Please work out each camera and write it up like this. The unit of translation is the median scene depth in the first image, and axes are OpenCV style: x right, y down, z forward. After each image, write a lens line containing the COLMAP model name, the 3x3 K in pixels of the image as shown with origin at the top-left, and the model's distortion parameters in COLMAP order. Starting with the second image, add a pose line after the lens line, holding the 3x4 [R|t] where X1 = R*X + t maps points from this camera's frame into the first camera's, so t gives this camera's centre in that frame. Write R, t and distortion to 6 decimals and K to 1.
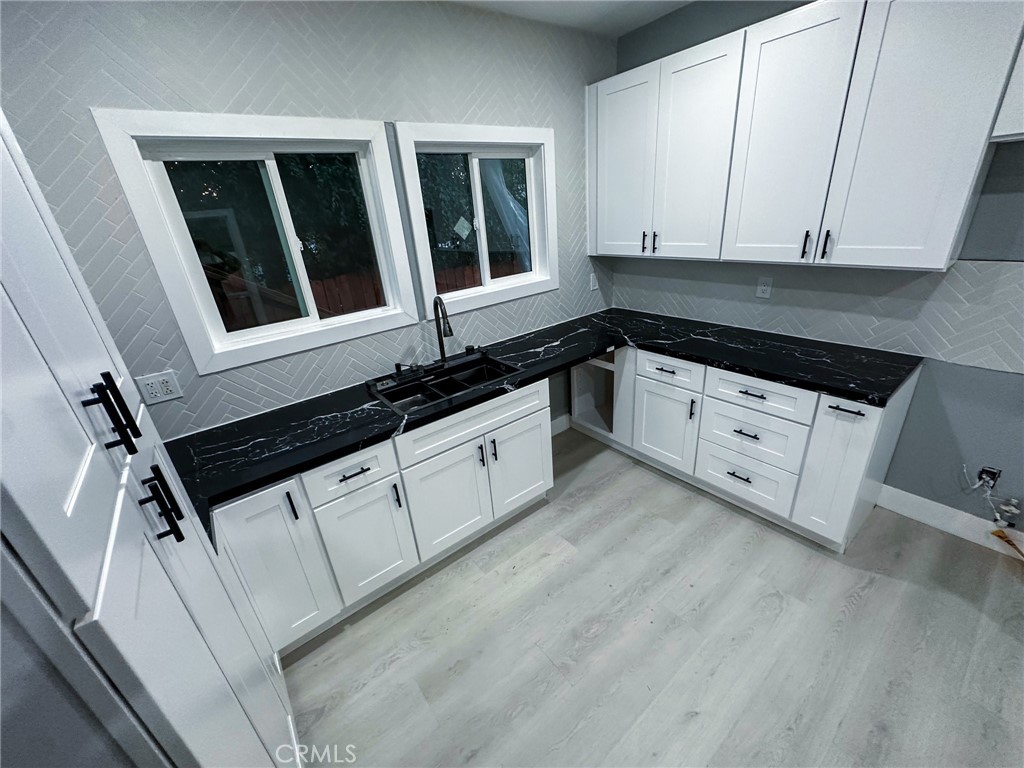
lens RADIAL K [[409.2, 0, 511.5], [0, 409.2, 382.9], [0, 0, 1]] dist [-0.001665, -0.000909]
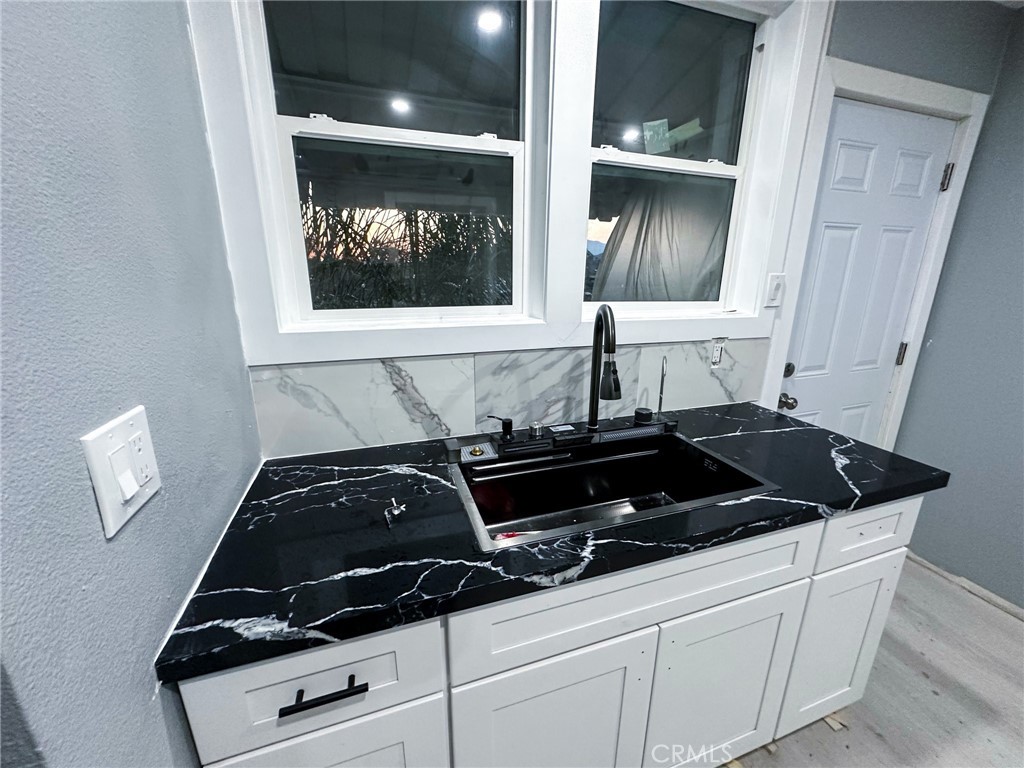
lens RADIAL K [[409.2, 0, 512.9], [0, 409.2, 385.1], [0, 0, 1]] dist [-0.001665, -0.000909]
pose [[0.943701, 0.157795, -0.290738, -0.121051], [-0.197031, 0.974110, -0.110850, -0.030476], [0.265719, 0.161893, 0.950360, 0.478635]]
